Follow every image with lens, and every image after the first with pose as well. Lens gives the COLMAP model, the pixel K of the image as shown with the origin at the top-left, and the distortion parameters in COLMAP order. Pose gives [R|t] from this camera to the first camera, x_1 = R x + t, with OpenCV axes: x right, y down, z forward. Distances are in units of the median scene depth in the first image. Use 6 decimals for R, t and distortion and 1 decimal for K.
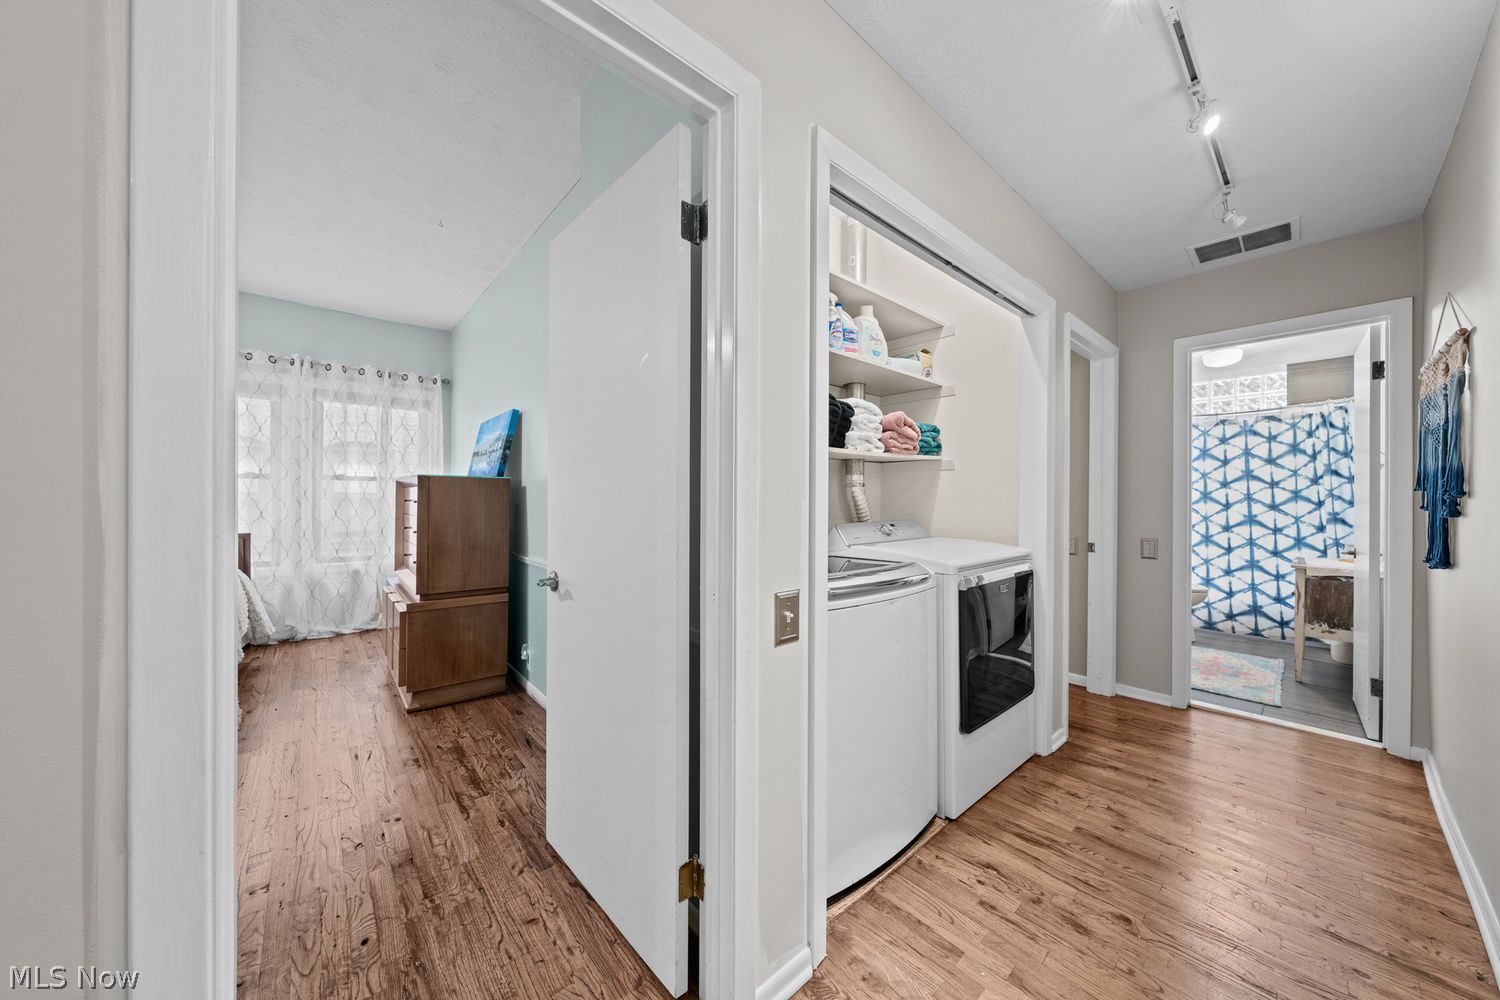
lens RADIAL K [[504.8, 0, 758.2], [0, 504.8, 502.2], [0, 0, 1]] dist [-0.005496, 0.000719]
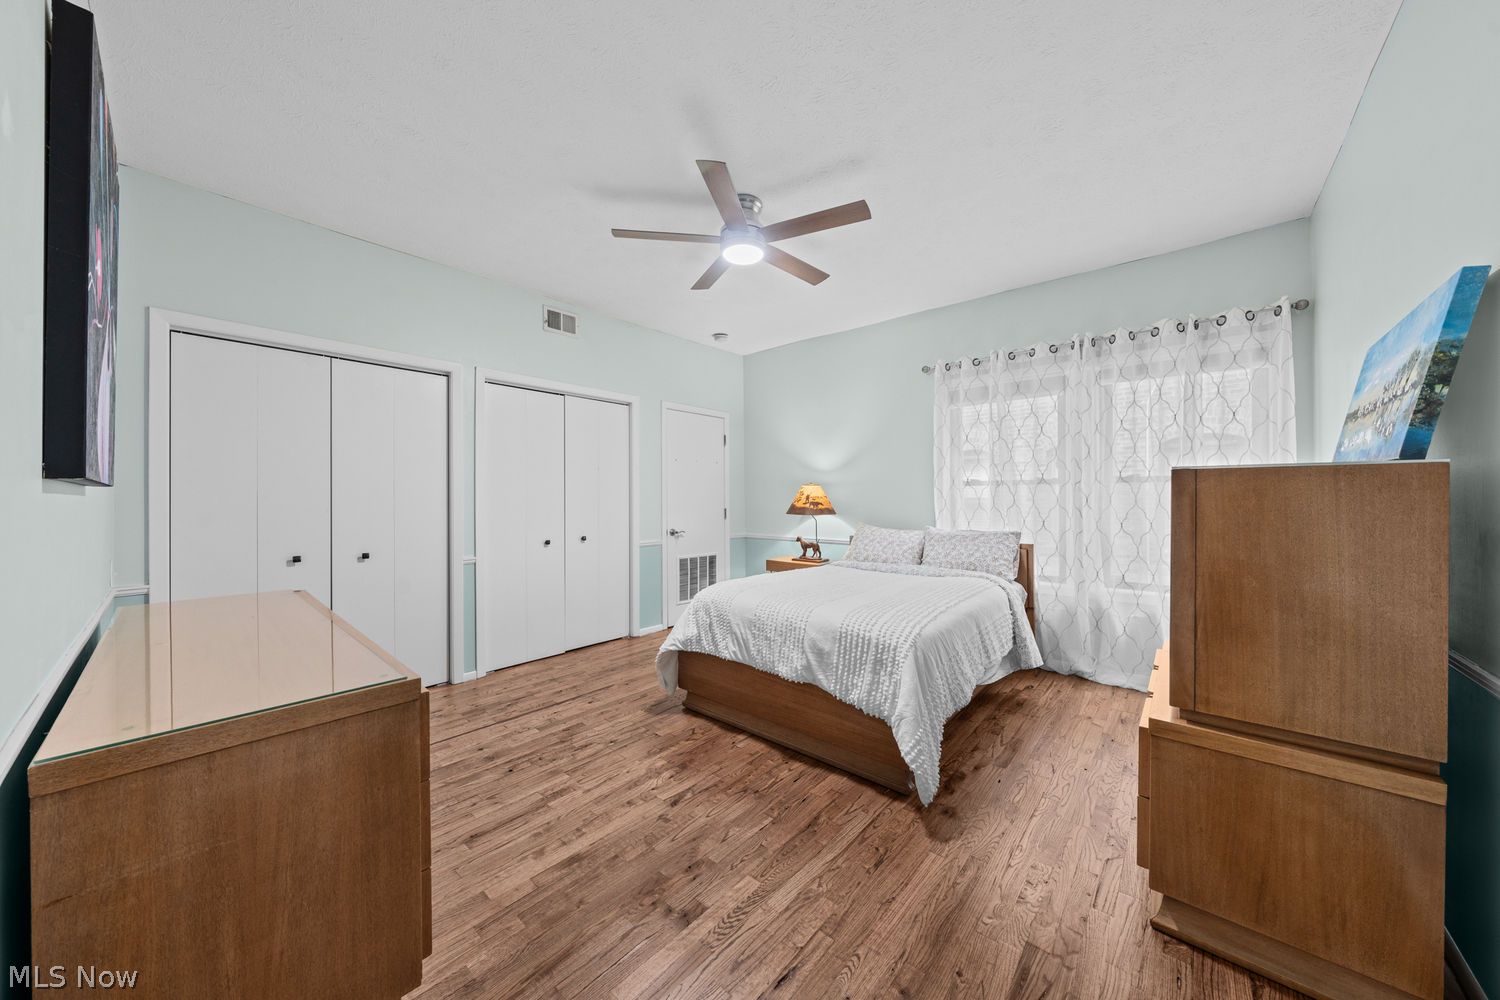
lens RADIAL K [[504.8, 0, 758.8], [0, 504.8, 499.7], [0, 0, 1]] dist [-0.005496, 0.000719]
pose [[0.139044, -0.007017, -0.990261, -0.158439], [0.002411, 0.999974, -0.006747, -0.014020], [0.990283, -0.001450, 0.139058, 0.352208]]
